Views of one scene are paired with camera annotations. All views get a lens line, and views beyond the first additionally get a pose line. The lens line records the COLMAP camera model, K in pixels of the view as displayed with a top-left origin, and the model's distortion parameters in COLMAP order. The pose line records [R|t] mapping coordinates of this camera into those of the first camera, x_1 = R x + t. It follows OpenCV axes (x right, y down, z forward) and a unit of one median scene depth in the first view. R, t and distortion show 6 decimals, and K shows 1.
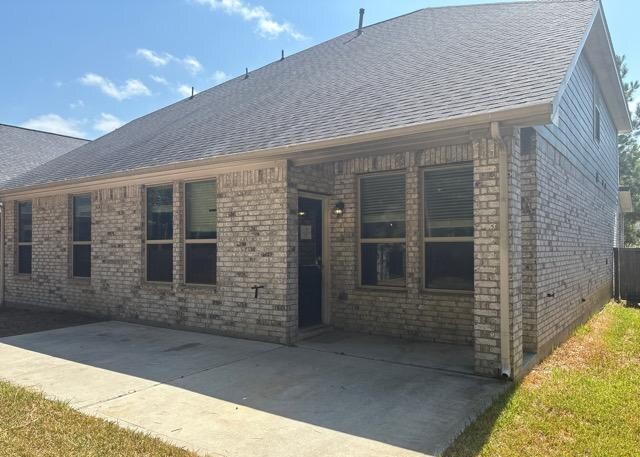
lens RADIAL K [[469.2, 0, 316.2], [0, 469.2, 241.8], [0, 0, 1]] dist [0.061899, -0.100507]
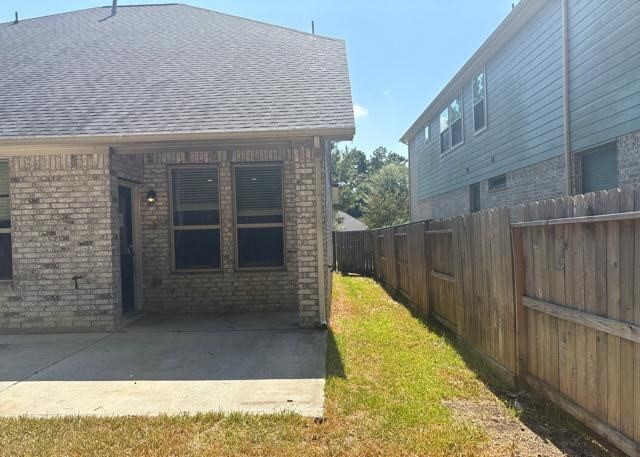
lens RADIAL K [[469.2, 0, 316.2], [0, 469.2, 241.8], [0, 0, 1]] dist [0.061899, -0.100507]
pose [[0.837513, -0.031633, 0.545502, -0.238215], [0.016724, 0.999339, 0.032274, 0.000237], [-0.546162, -0.017907, 0.837488, -0.077142]]
